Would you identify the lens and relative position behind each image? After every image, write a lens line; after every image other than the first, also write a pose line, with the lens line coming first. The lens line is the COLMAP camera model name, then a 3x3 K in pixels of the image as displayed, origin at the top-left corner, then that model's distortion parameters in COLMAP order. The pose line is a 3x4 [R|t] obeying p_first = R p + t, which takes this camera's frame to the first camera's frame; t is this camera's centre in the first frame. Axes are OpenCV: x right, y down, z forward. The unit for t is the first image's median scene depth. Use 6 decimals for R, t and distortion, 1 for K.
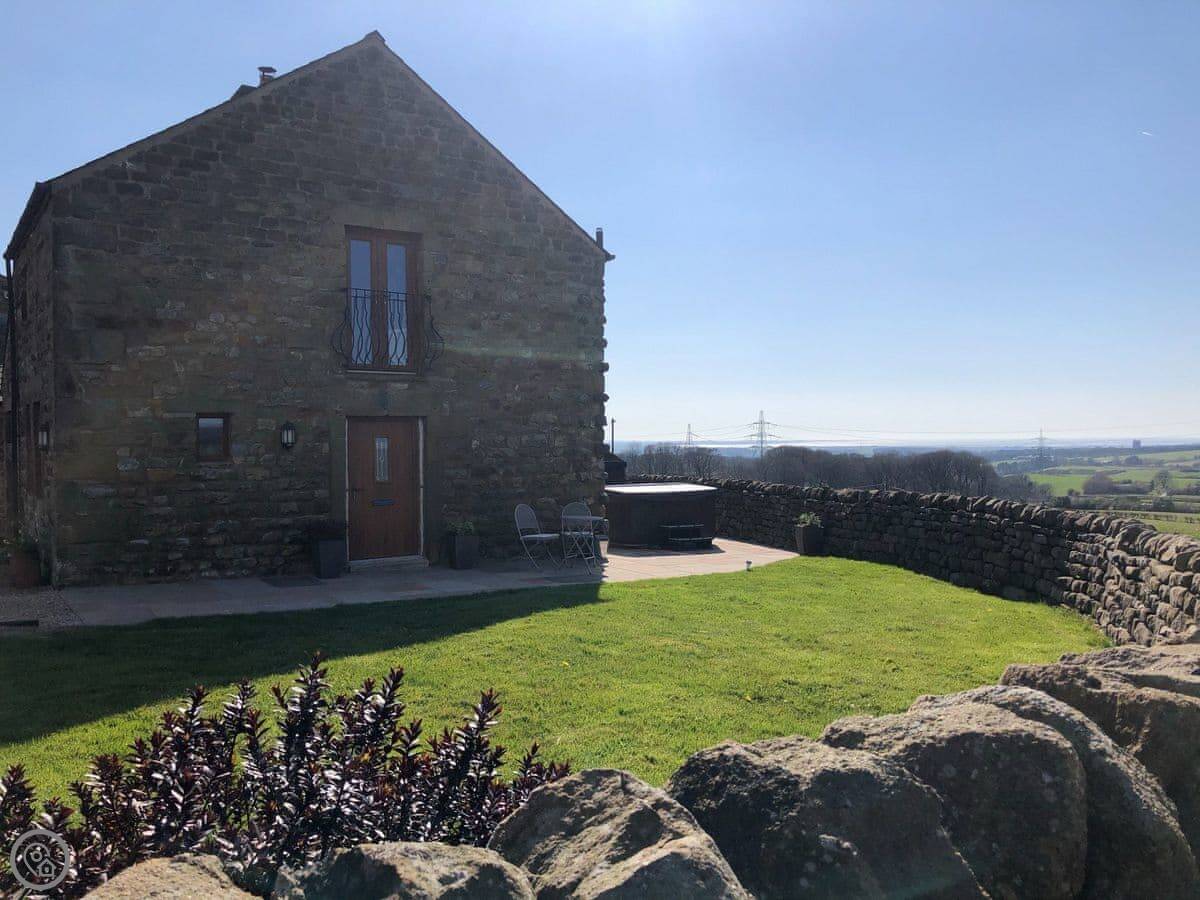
lens RADIAL K [[1012.8, 0, 600.9], [0, 1012.8, 434.4], [0, 0, 1]] dist [0.039755, 0.003586]
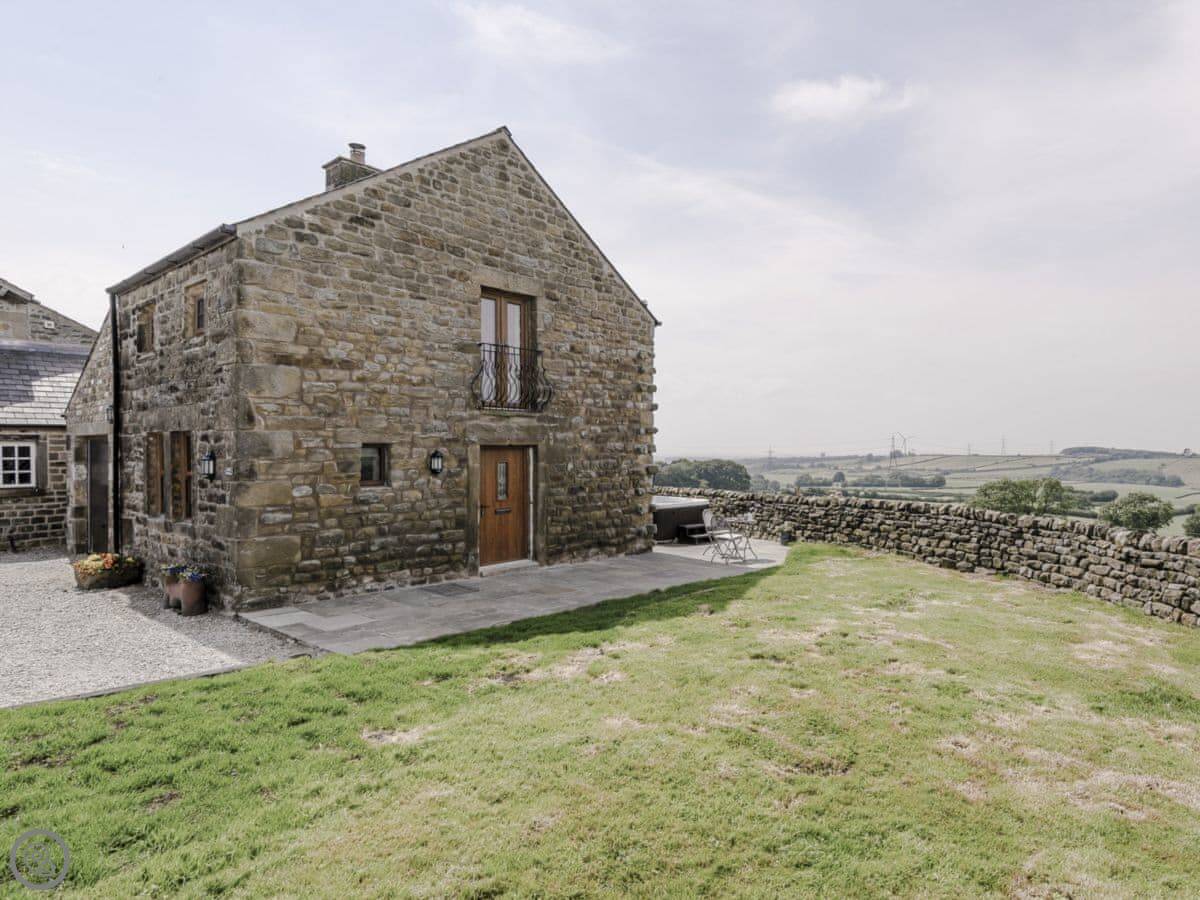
lens RADIAL K [[668.6, 0, 522.6], [0, 668.6, 431.4], [0, 0, 1]] dist [0.045506, 0.000659]
pose [[0.951184, 0.007030, 0.308546, -0.449384], [-0.004233, 0.999944, -0.009735, -0.027504], [-0.308597, 0.007954, 0.951160, 0.242014]]
